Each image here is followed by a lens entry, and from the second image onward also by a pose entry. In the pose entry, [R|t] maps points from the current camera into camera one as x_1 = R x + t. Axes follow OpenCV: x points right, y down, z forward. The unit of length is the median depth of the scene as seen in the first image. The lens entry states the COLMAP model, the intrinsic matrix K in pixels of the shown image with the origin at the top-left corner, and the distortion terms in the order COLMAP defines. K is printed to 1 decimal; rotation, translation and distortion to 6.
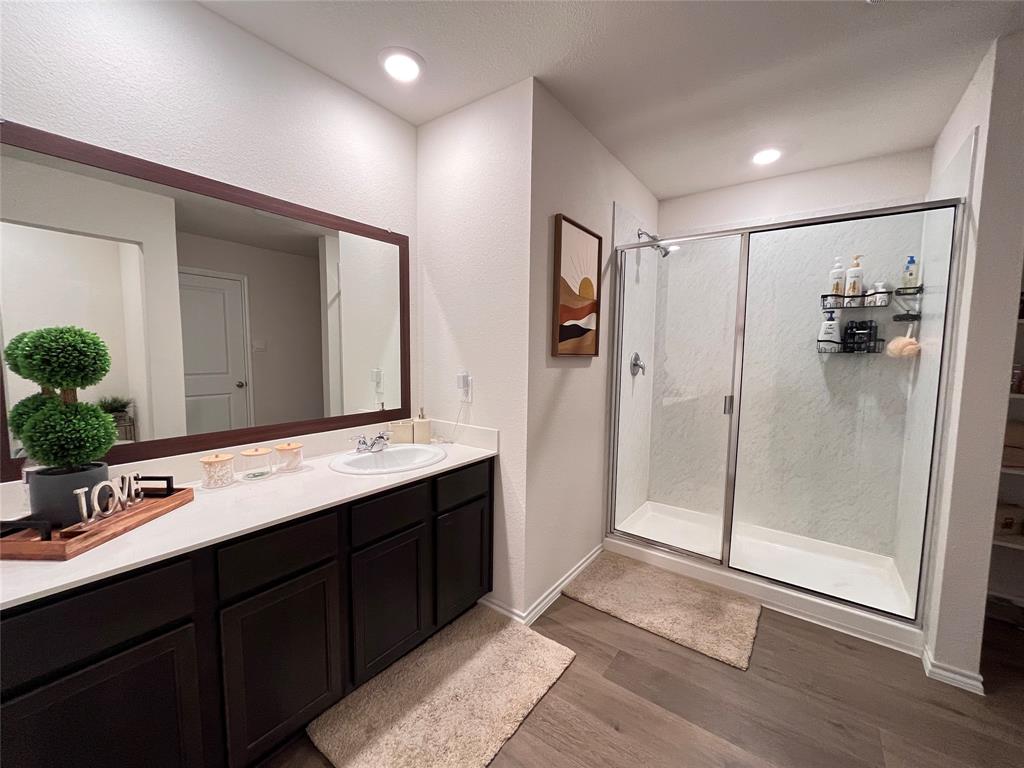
lens RADIAL K [[415.1, 0, 510.8], [0, 415.1, 382.8], [0, 0, 1]] dist [-0.002870, 0.000652]
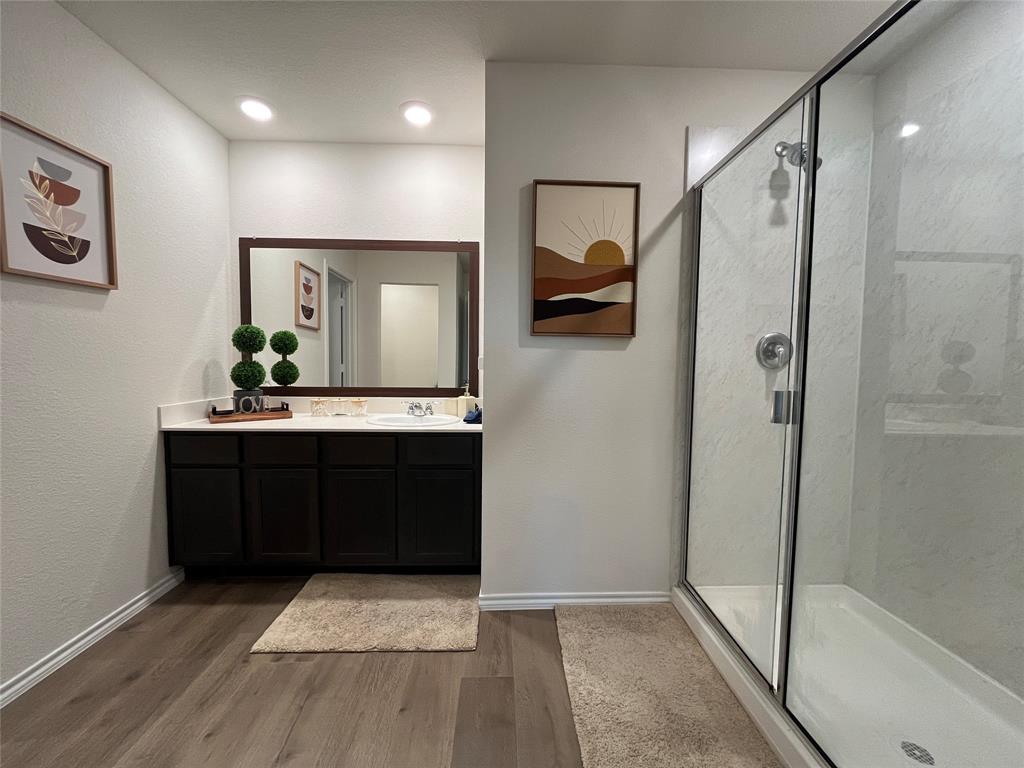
lens RADIAL K [[415.1, 0, 512.3], [0, 415.1, 382.9], [0, 0, 1]] dist [-0.002870, 0.000652]
pose [[0.614598, 0.034360, -0.788092, 0.802792], [-0.062033, 0.998062, -0.004862, 0.048601], [0.786397, 0.051876, 0.615539, 0.401659]]
